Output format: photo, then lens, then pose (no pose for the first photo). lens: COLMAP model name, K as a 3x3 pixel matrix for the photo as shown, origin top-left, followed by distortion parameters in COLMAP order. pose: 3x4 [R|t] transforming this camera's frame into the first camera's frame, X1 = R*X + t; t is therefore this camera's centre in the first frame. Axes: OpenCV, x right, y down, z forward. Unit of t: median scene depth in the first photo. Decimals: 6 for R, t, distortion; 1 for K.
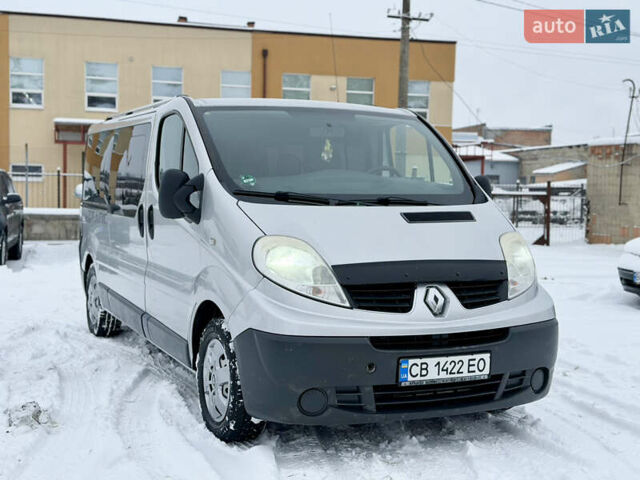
lens RADIAL K [[883.6, 0, 318.0], [0, 883.6, 240.4], [0, 0, 1]] dist [0.136534, -0.117144]
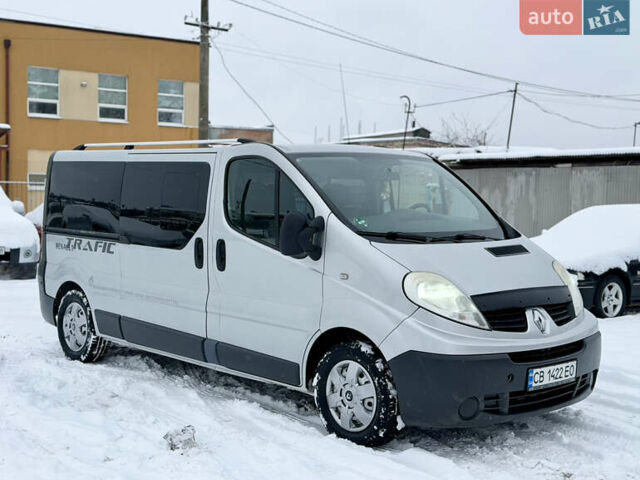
lens RADIAL K [[916.9, 0, 310.3], [0, 916.9, 238.8], [0, 0, 1]] dist [0.132169, -0.081220]
pose [[0.951592, -0.015769, 0.306960, -0.568762], [0.015768, 0.999873, 0.002484, -0.055439], [-0.306960, 0.002477, 0.951719, -0.139651]]
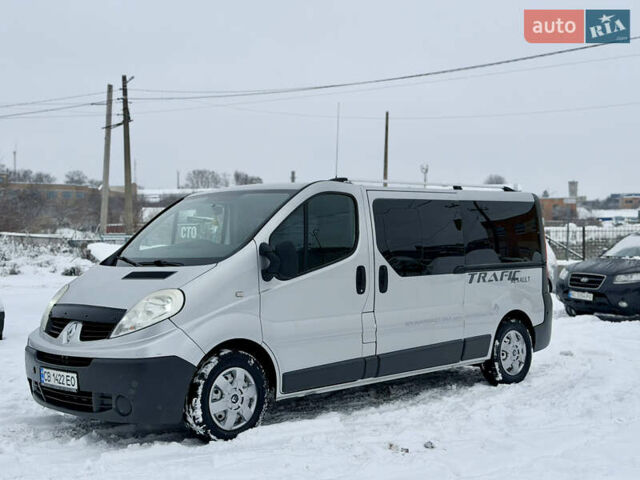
lens RADIAL K [[885.0, 0, 320.9], [0, 885.0, 242.6], [0, 0, 1]] dist [0.136351, -0.032430]
pose [[0.338087, -0.019730, -0.940908, 1.638043], [-0.037606, 0.998698, -0.034455, -0.043416], [0.940363, 0.047032, 0.336905, 0.878438]]
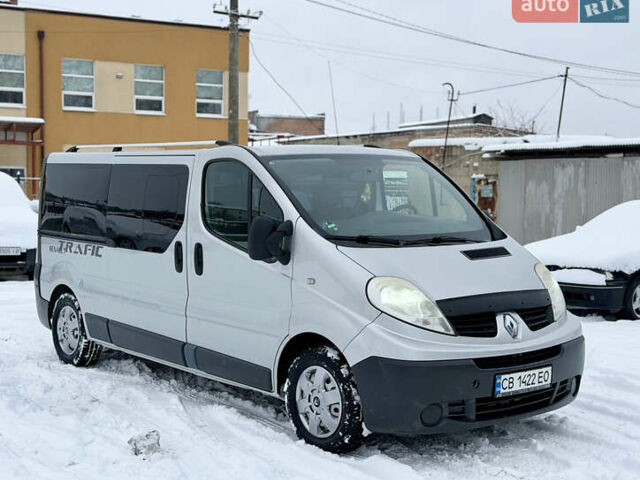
lens RADIAL K [[975.1, 0, 303.1], [0, 975.1, 240.8], [0, 0, 1]] dist [0.130083, -0.049691]
pose [[0.969997, -0.024200, 0.241911, -0.465533], [0.022771, 0.999703, 0.008699, -0.066541], [-0.242050, -0.002929, 0.970259, -0.238202]]
